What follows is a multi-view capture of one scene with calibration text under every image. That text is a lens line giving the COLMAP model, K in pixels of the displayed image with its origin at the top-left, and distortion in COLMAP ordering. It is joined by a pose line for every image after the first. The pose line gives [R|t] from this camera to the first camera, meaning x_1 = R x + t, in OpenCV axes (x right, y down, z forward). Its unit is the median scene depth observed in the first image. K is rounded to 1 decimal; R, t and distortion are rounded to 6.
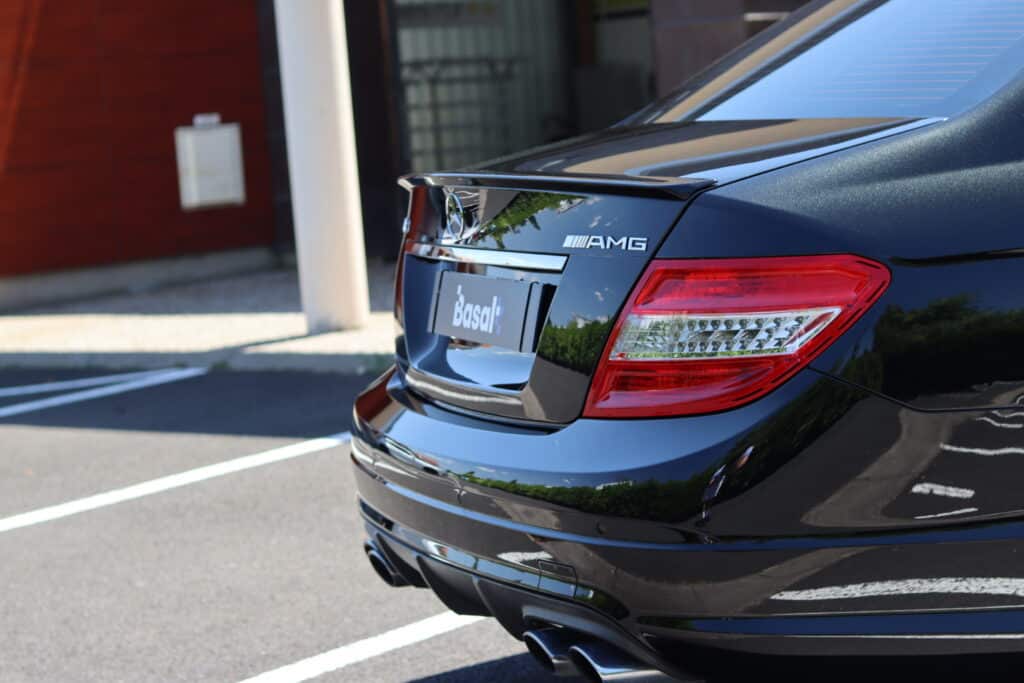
lens RADIAL K [[2400.3, 0, 512.0], [0, 2400.3, 341.5], [0, 0, 1]] dist [-0.030388, 0.514153]
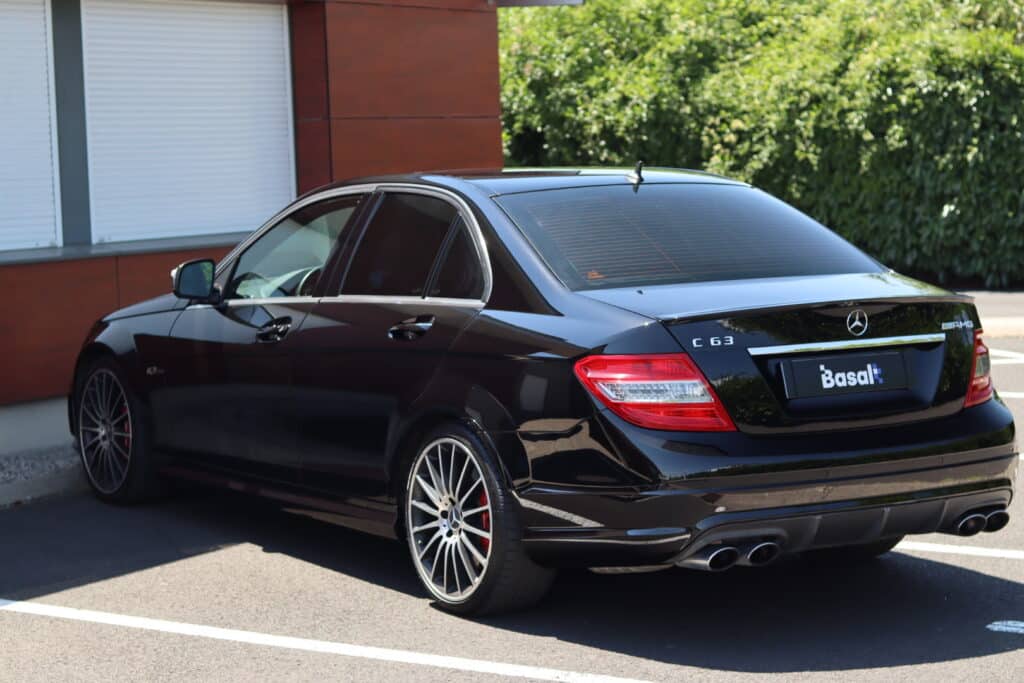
lens RADIAL K [[2400.3, 0, 512.0], [0, 2400.3, 341.5], [0, 0, 1]] dist [-0.030388, 0.514153]
pose [[-0.204752, 0.043640, 0.977841, -1.941085], [0.155817, 0.987720, -0.011454, -0.063829], [-0.966332, 0.150019, -0.209037, 1.813768]]
